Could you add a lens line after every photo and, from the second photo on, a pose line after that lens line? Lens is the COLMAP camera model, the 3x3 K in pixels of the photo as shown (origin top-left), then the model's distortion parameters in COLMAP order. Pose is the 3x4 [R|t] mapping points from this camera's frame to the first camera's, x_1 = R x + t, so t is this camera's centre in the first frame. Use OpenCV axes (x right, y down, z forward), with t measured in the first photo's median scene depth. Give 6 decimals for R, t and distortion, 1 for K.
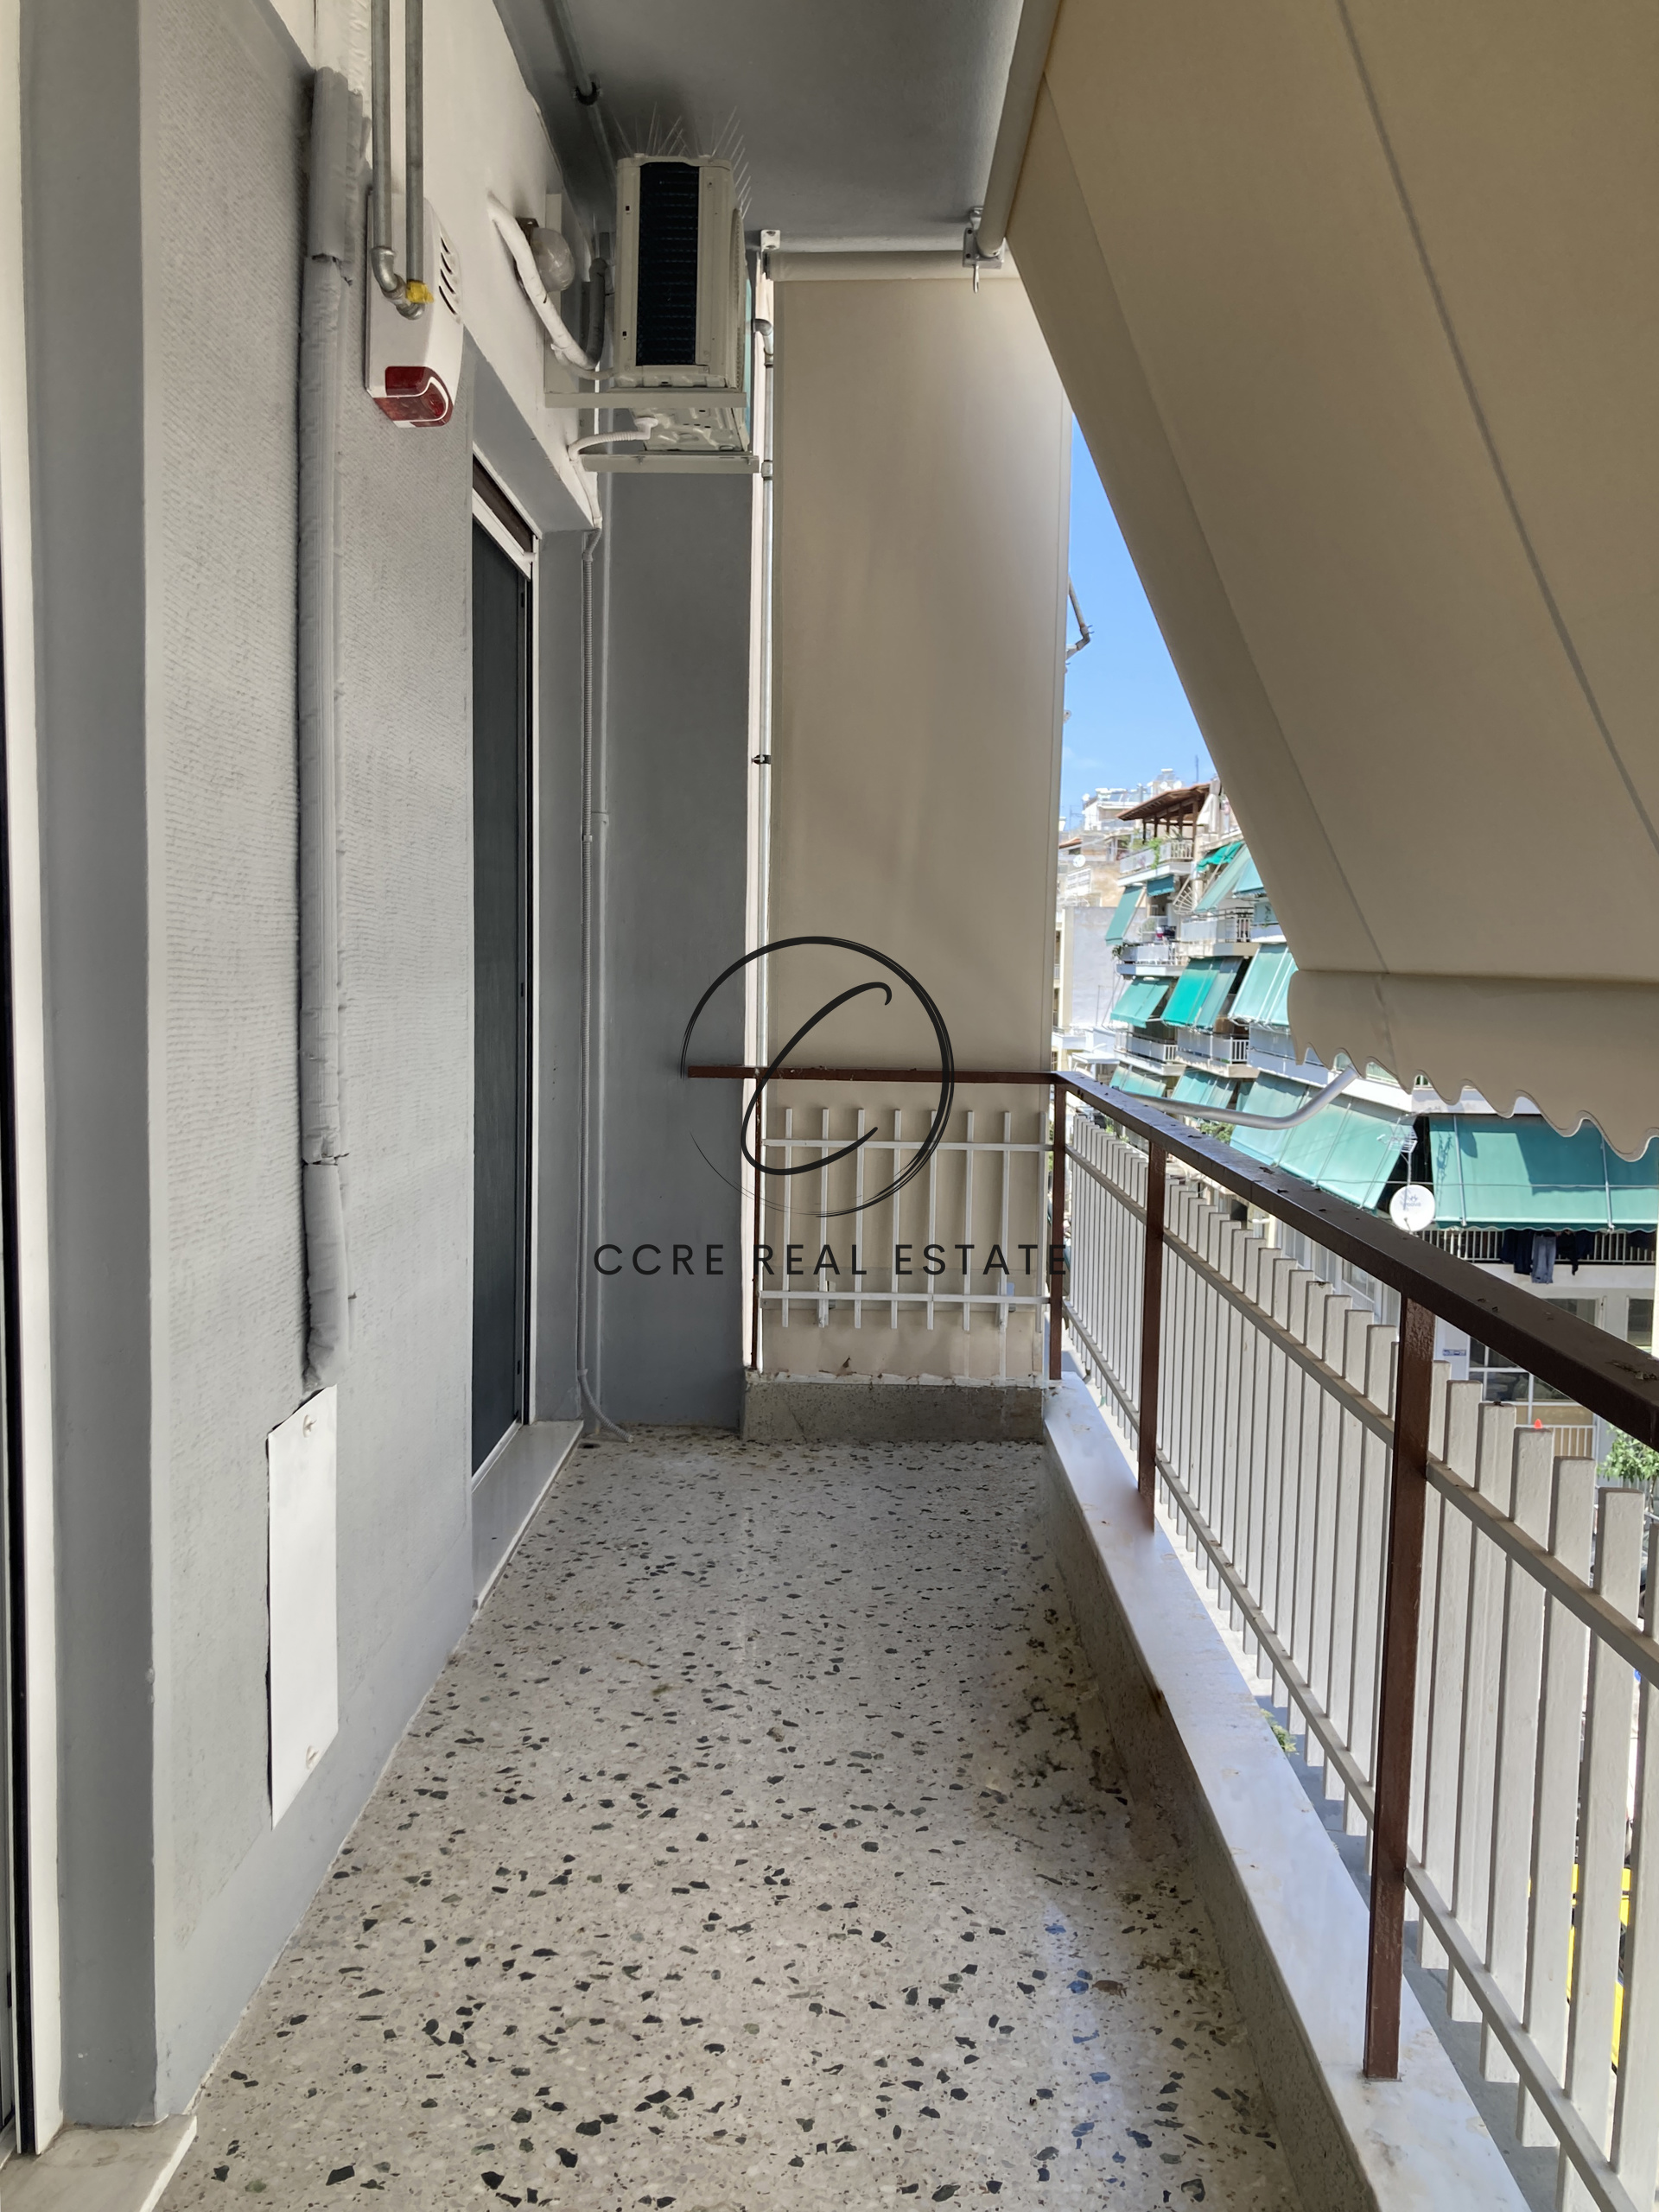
lens RADIAL K [[1819.8, 0, 824.4], [0, 1819.8, 1122.2], [0, 0, 1]] dist [0.007432, 0.014244]
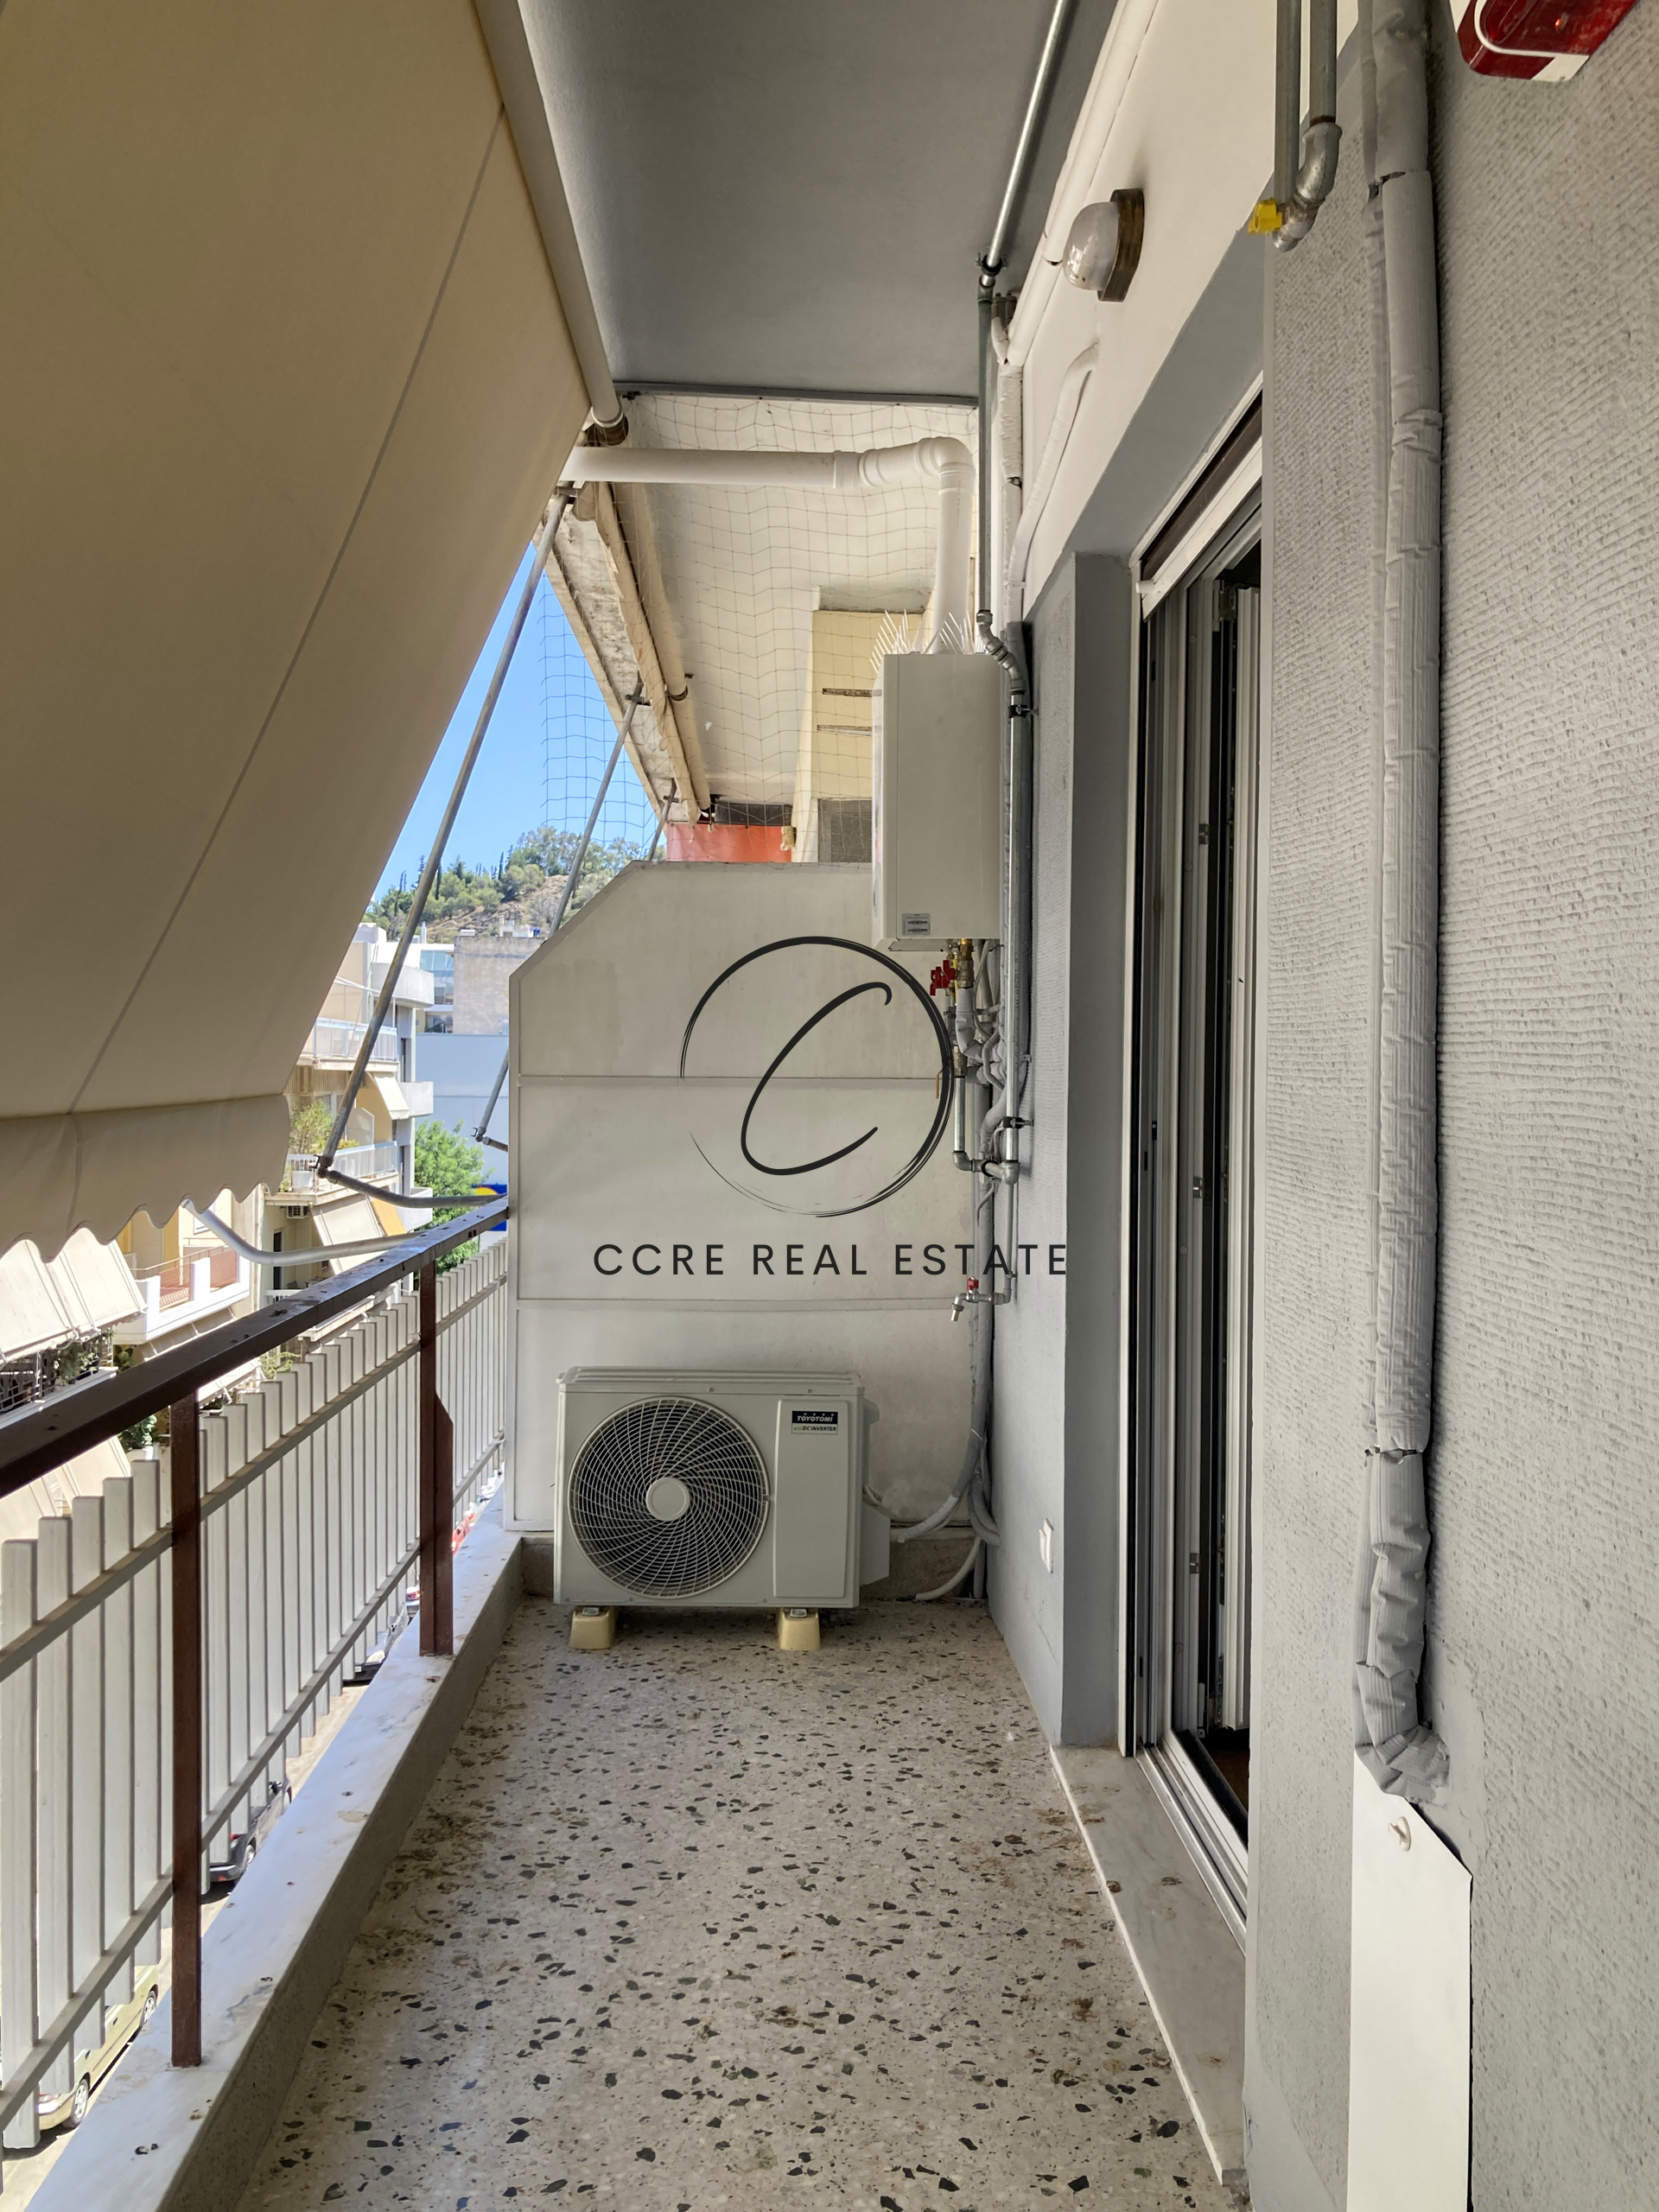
lens RADIAL K [[1819.8, 0, 824.4], [0, 1819.8, 1122.2], [0, 0, 1]] dist [0.007432, 0.014244]
pose [[-0.998838, -0.023226, -0.042233, -0.039437], [-0.027711, 0.993666, 0.108908, -0.213243], [0.039436, 0.109951, -0.993154, 2.075391]]
